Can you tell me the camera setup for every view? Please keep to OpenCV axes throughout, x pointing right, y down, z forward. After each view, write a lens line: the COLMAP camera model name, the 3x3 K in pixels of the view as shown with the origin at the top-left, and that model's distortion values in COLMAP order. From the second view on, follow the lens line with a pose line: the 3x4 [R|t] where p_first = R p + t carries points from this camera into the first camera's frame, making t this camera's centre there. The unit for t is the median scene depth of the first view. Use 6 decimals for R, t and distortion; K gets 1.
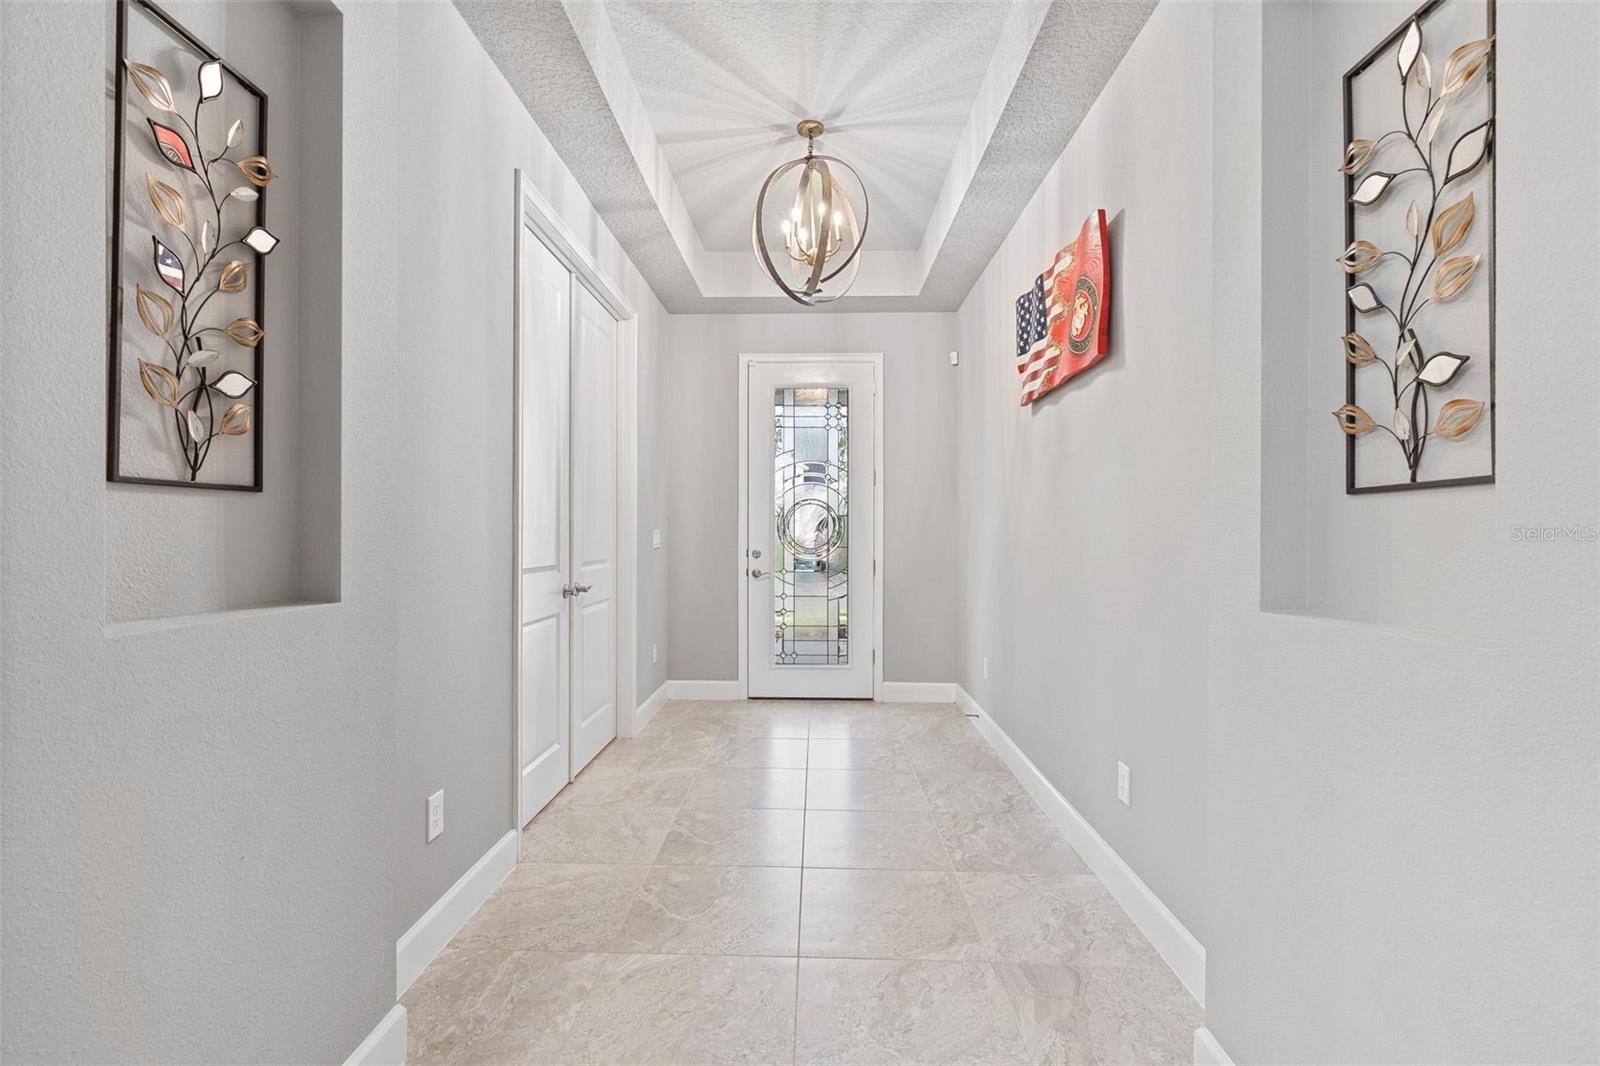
lens RADIAL K [[717.2, 0, 803.4], [0, 717.2, 524.2], [0, 0, 1]] dist [-0.007292, 0.000478]
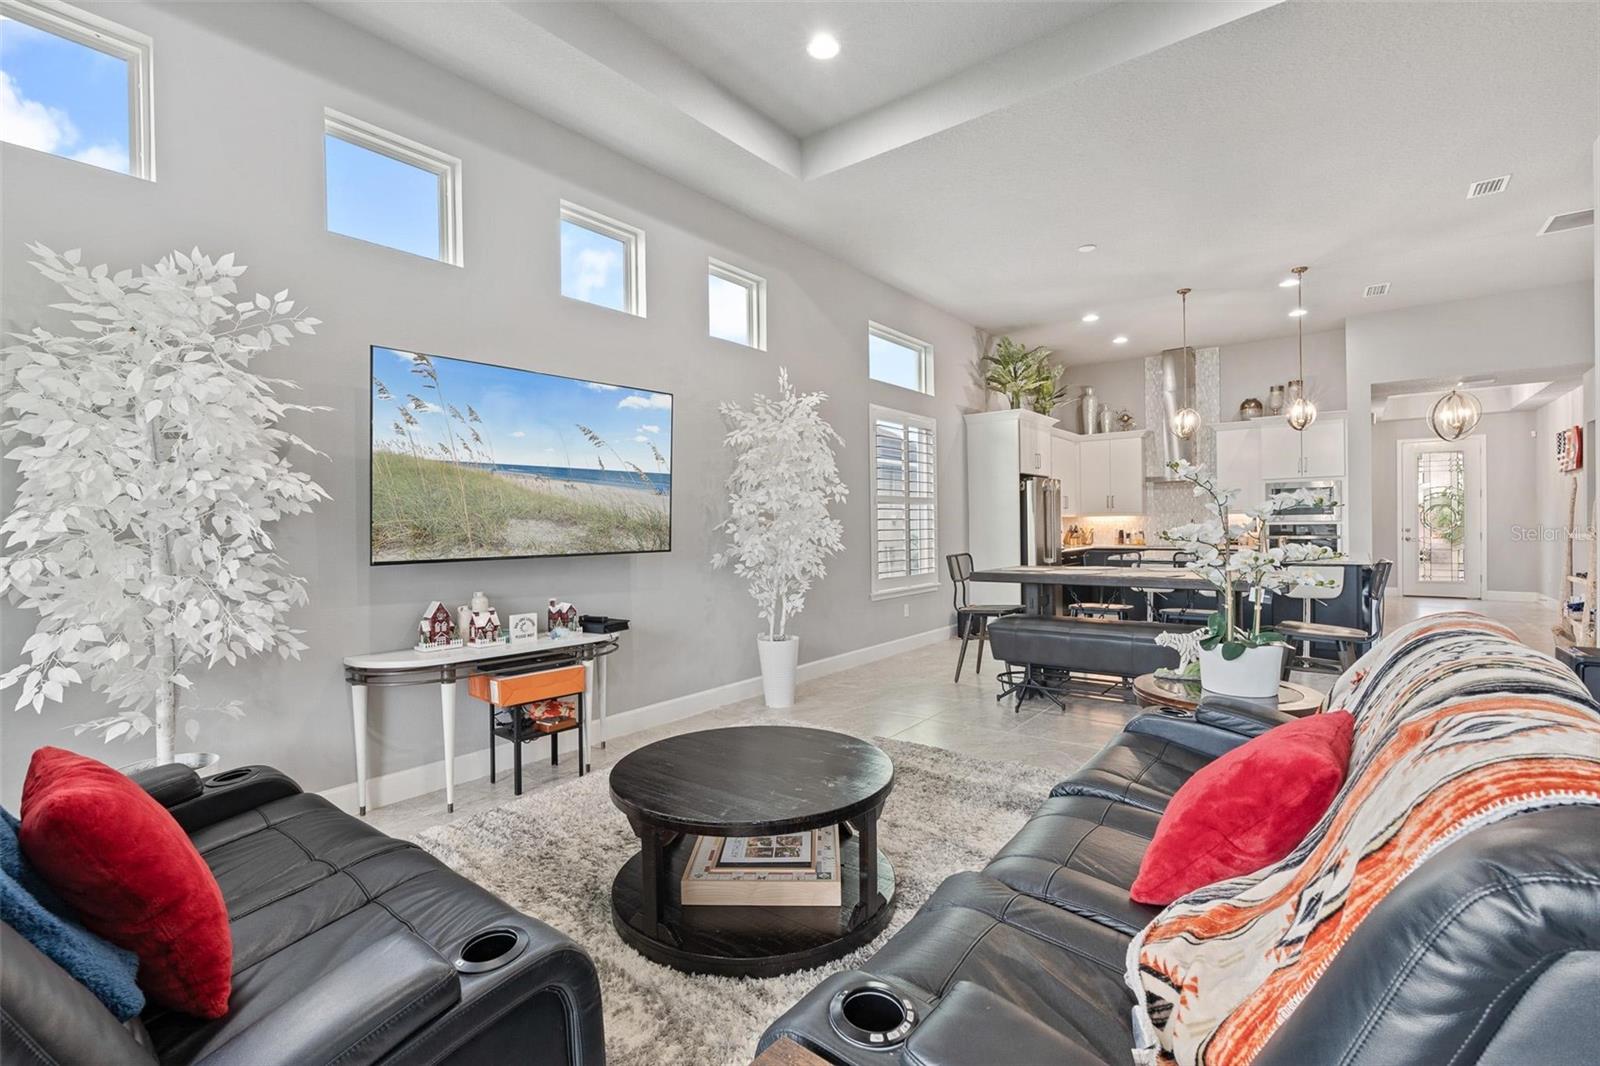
lens RADIAL K [[720.0, 0, 797.1], [0, 720.0, 528.2], [0, 0, 1]] dist [-0.004851, 0.001337]
pose [[0.801271, -0.007808, -0.598251, -0.274083], [0.019390, 0.999728, 0.012922, -0.032400], [0.597988, -0.021954, 0.801204, -2.073518]]
